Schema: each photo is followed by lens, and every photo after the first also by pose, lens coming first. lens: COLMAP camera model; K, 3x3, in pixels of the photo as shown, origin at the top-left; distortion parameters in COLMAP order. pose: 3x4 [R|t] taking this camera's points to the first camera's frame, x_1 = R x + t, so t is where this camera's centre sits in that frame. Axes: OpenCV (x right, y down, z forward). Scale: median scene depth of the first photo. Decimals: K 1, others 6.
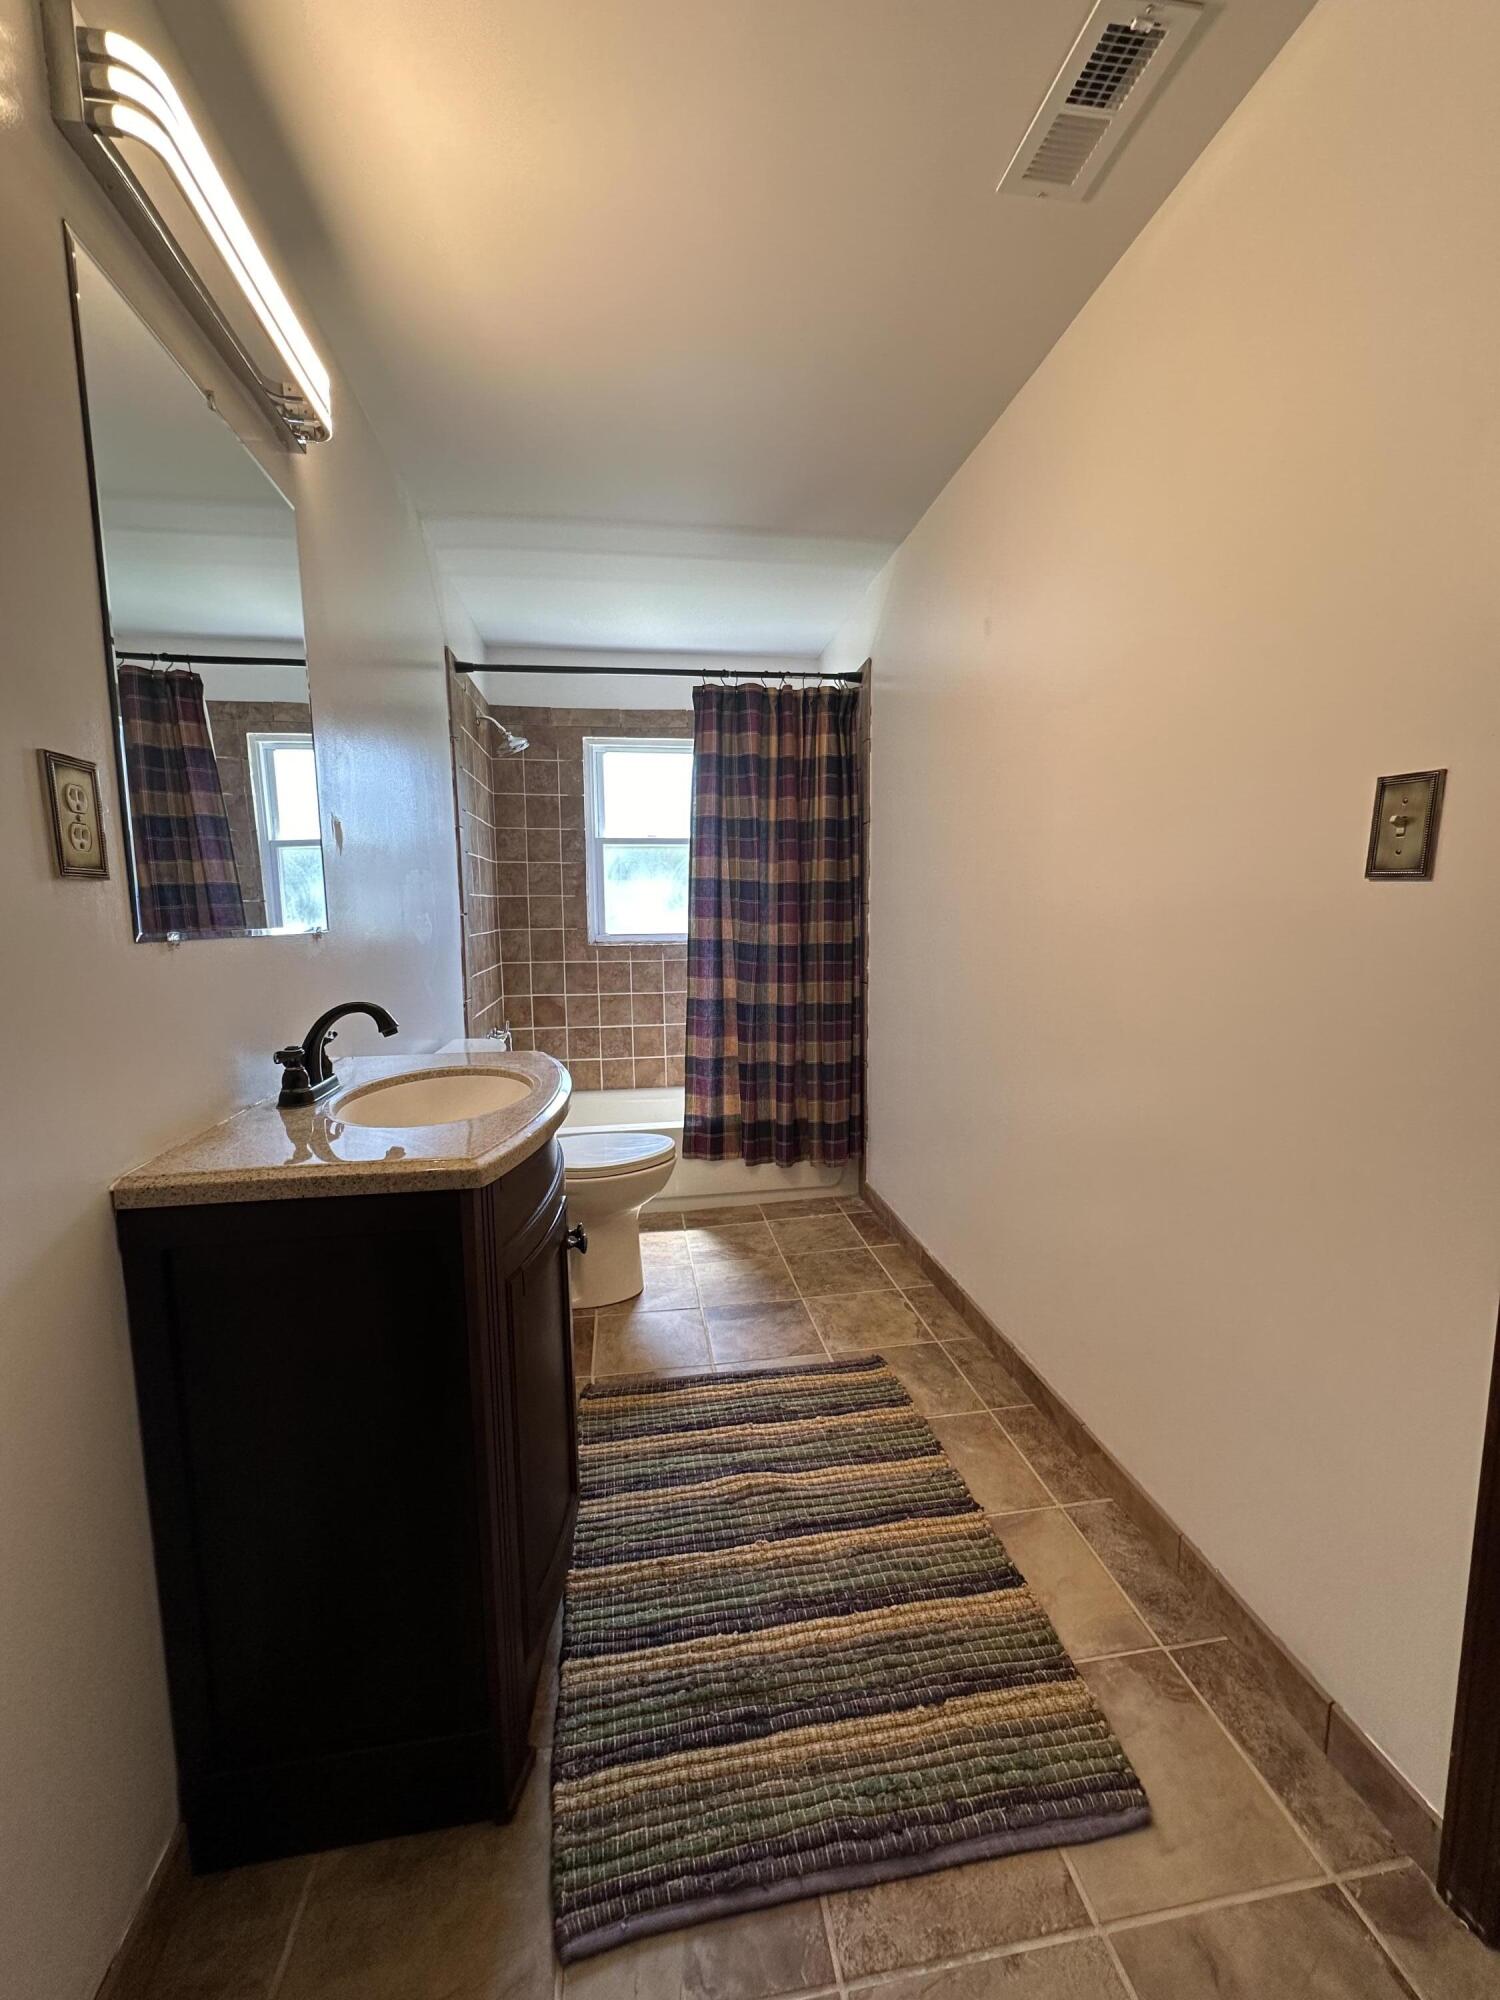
lens RADIAL K [[796.0, 0, 747.0], [0, 796.0, 1007.0], [0, 0, 1]] dist [-0.001903, 0.000528]
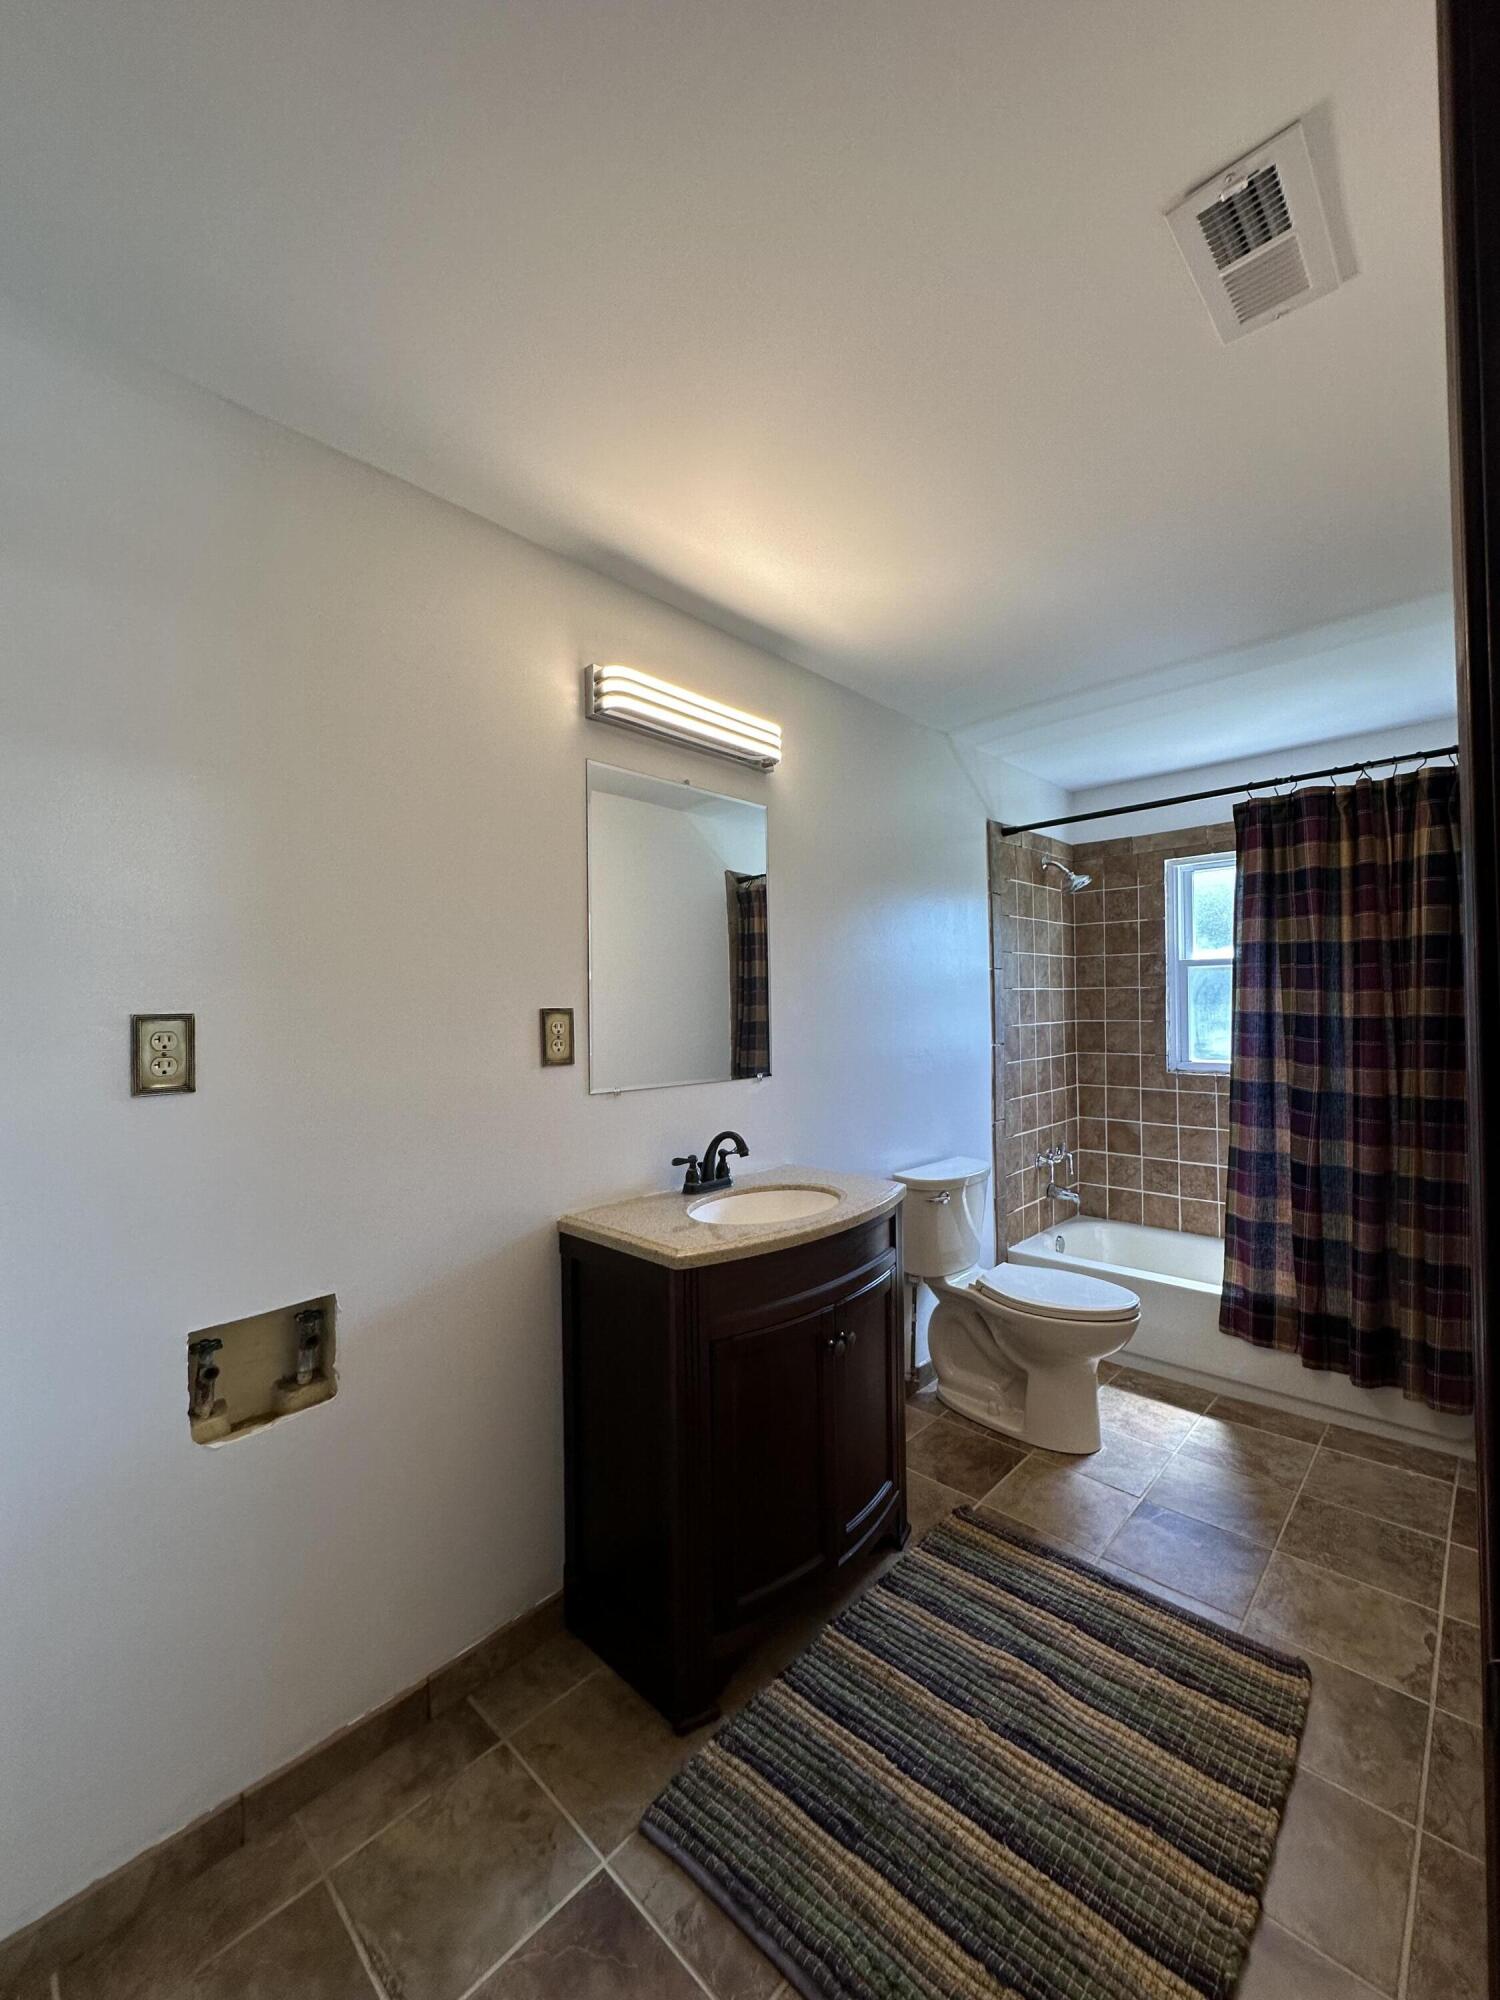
lens RADIAL K [[796.0, 0, 750.6], [0, 796.0, 1004.3], [0, 0, 1]] dist [-0.001903, 0.000528]
pose [[0.607365, -0.001986, -0.794420, 0.454001], [-0.087886, 0.993691, -0.069677, -0.089222], [0.789546, 0.112138, 0.603359, 0.052382]]
